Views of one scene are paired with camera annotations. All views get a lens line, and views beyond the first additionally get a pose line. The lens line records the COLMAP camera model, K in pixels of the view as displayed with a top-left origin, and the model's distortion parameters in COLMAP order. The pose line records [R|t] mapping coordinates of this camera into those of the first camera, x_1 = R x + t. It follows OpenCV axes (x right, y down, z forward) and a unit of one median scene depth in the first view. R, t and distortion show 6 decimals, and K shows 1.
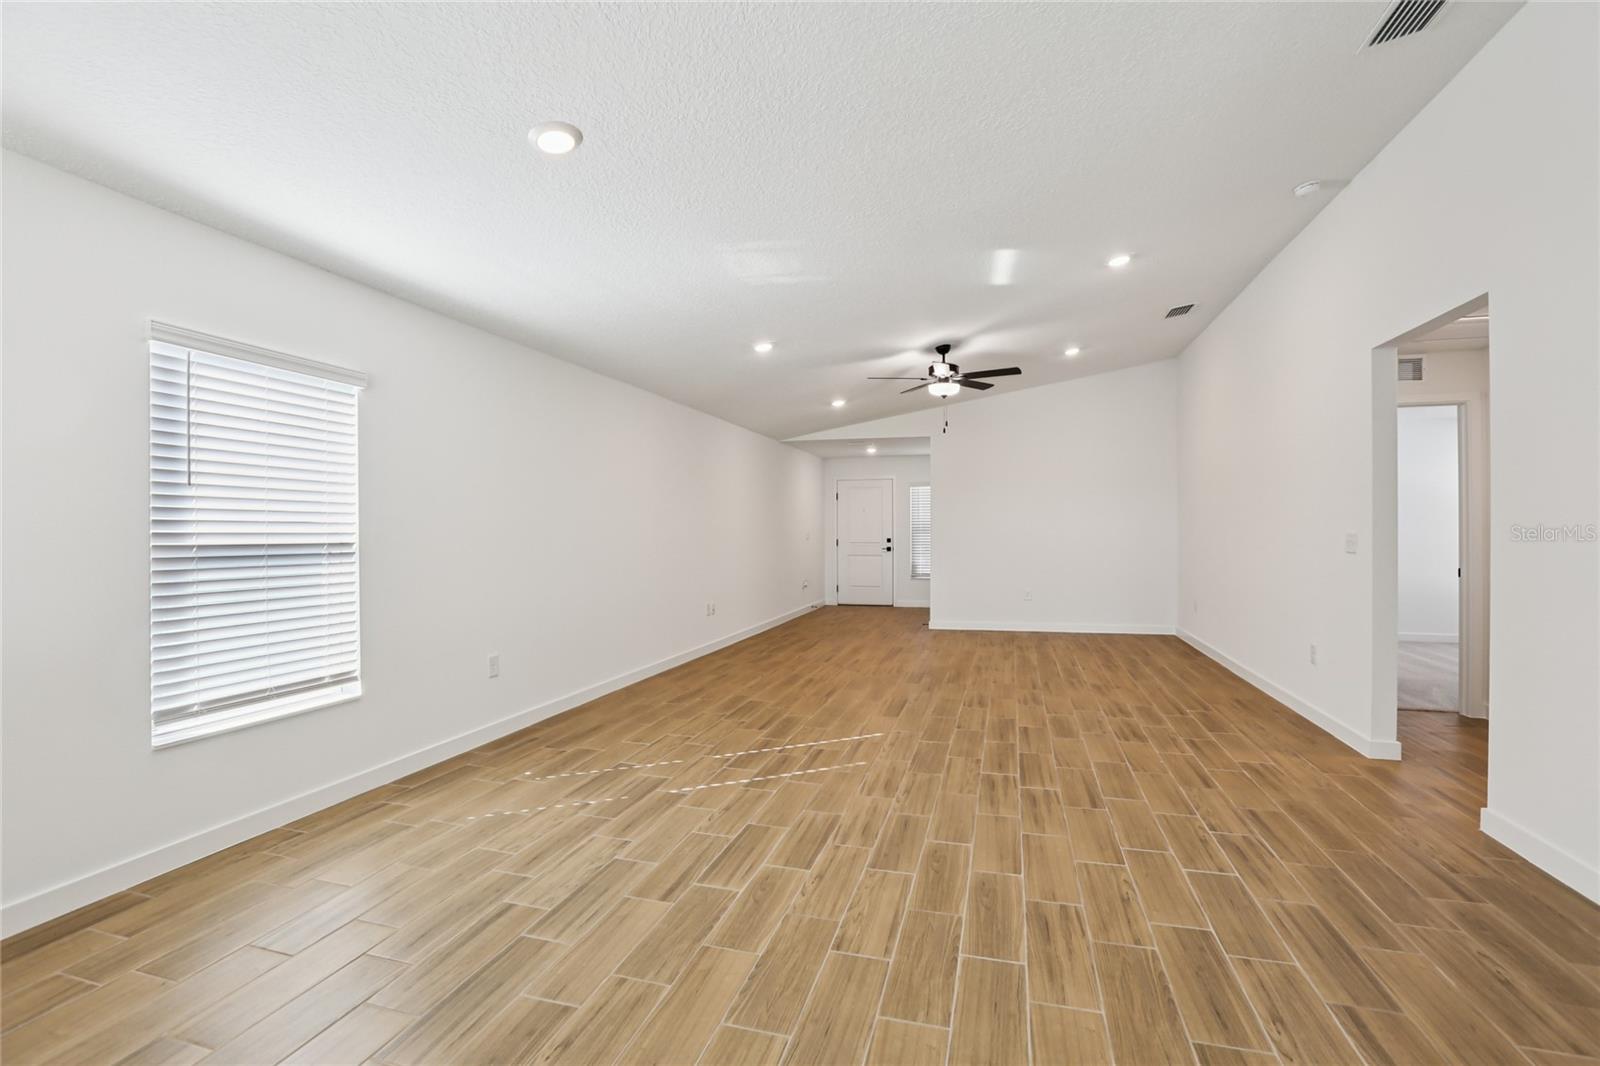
lens RADIAL K [[750.0, 0, 800.7], [0, 750.0, 528.7], [0, 0, 1]] dist [-0.046629, 0.014014]
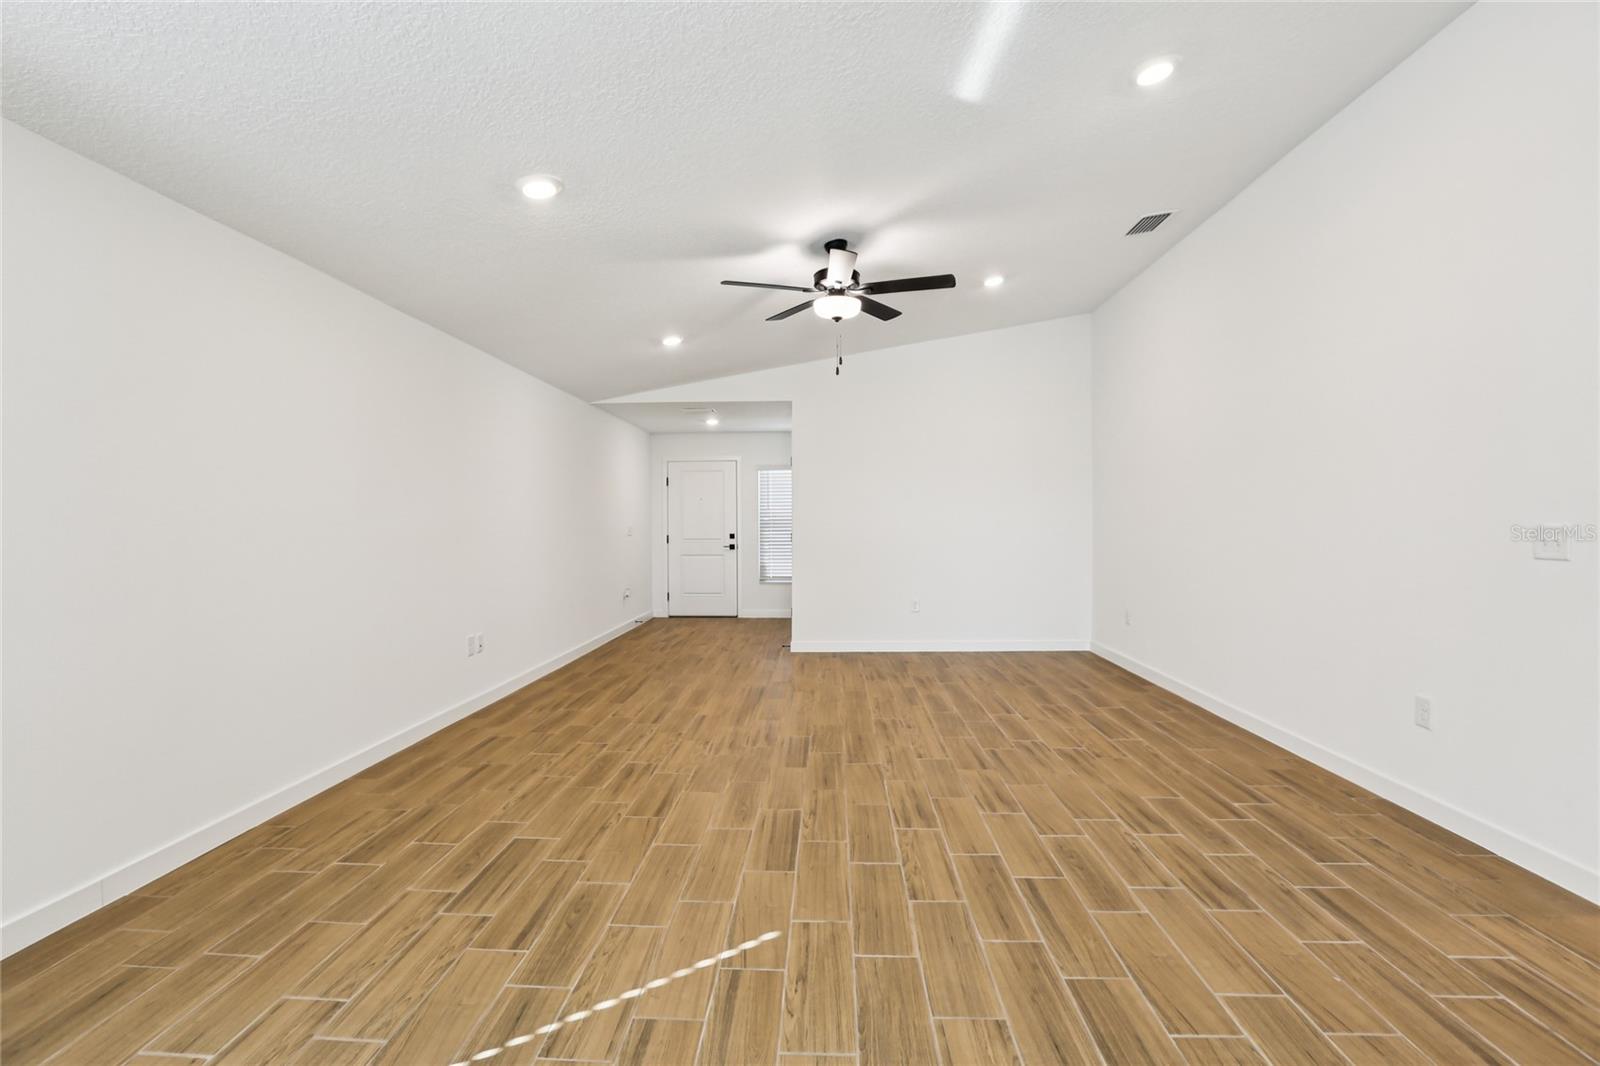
lens RADIAL K [[750.0, 0, 799.6], [0, 750.0, 530.1], [0, 0, 1]] dist [-0.046629, 0.014014]
pose [[0.974455, -0.003081, 0.224561, 0.014436], [0.000880, 0.999951, 0.009901, 0.002206], [-0.224581, -0.009451, 0.974410, 0.448934]]
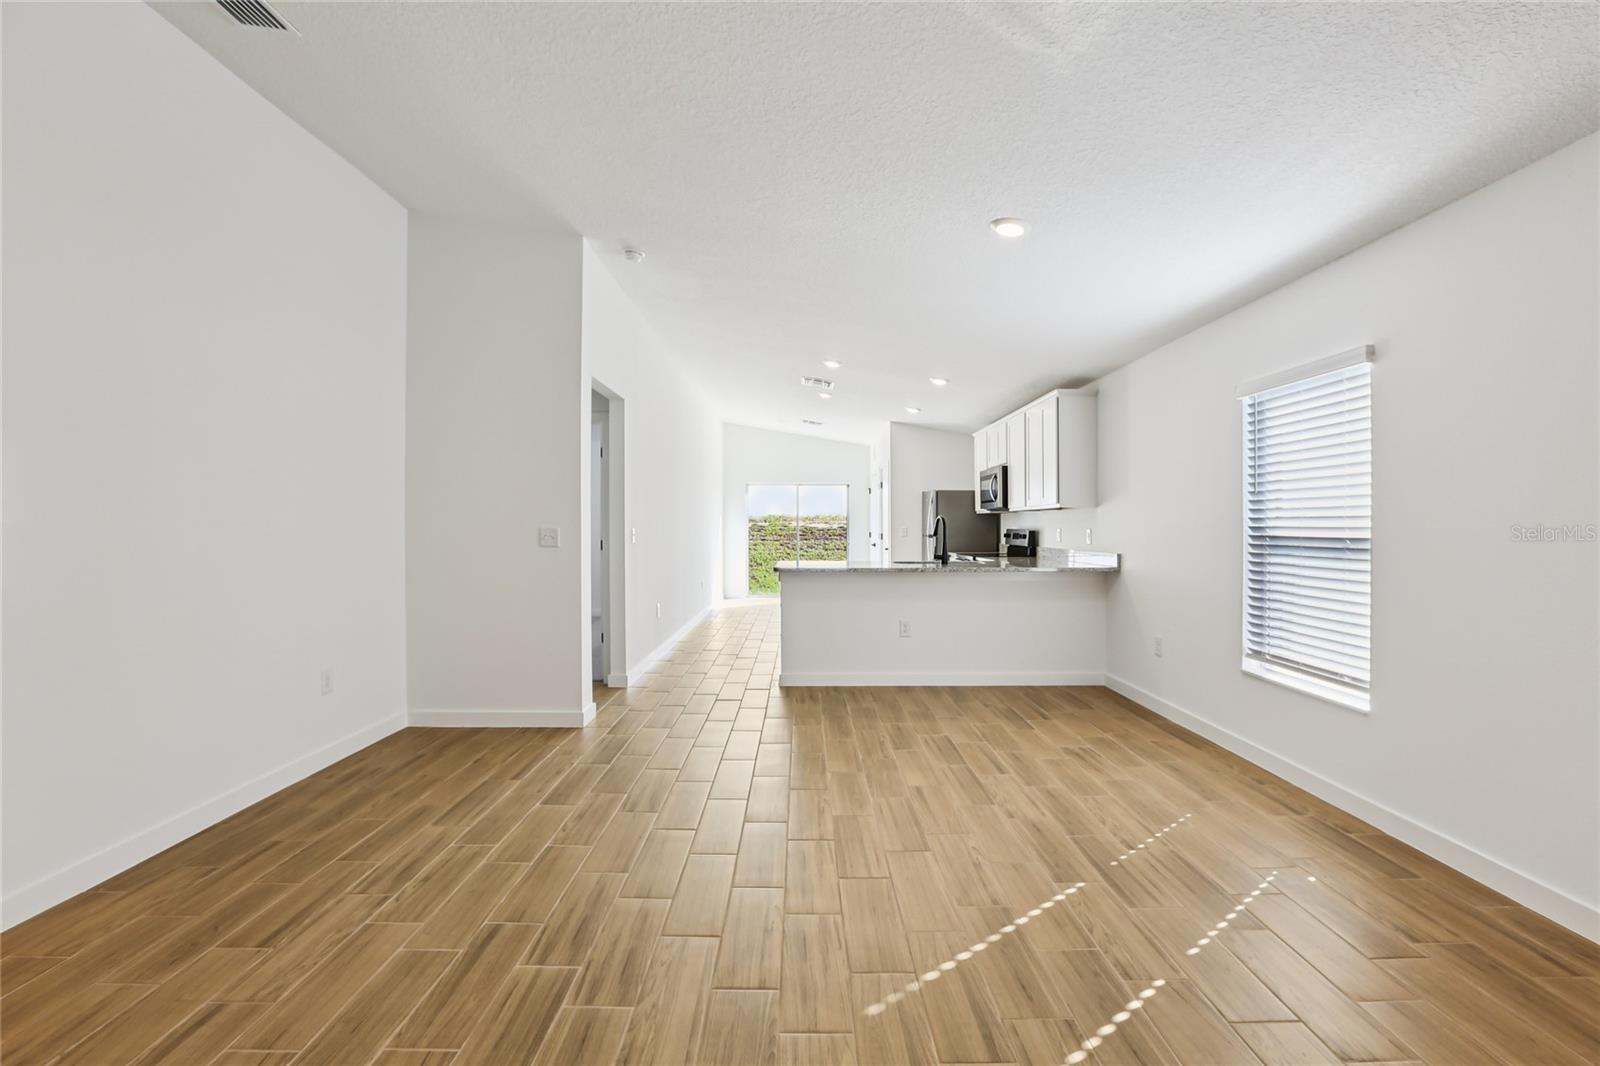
lens RADIAL K [[750.0, 0, 789.3], [0, 750.0, 528.4], [0, 0, 1]] dist [-0.046629, 0.014014]
pose [[-0.968350, 0.005239, -0.249540, 0.188380], [0.005206, 0.999986, 0.000790, 0.001900], [0.249541, -0.000534, -0.968364, 1.081962]]
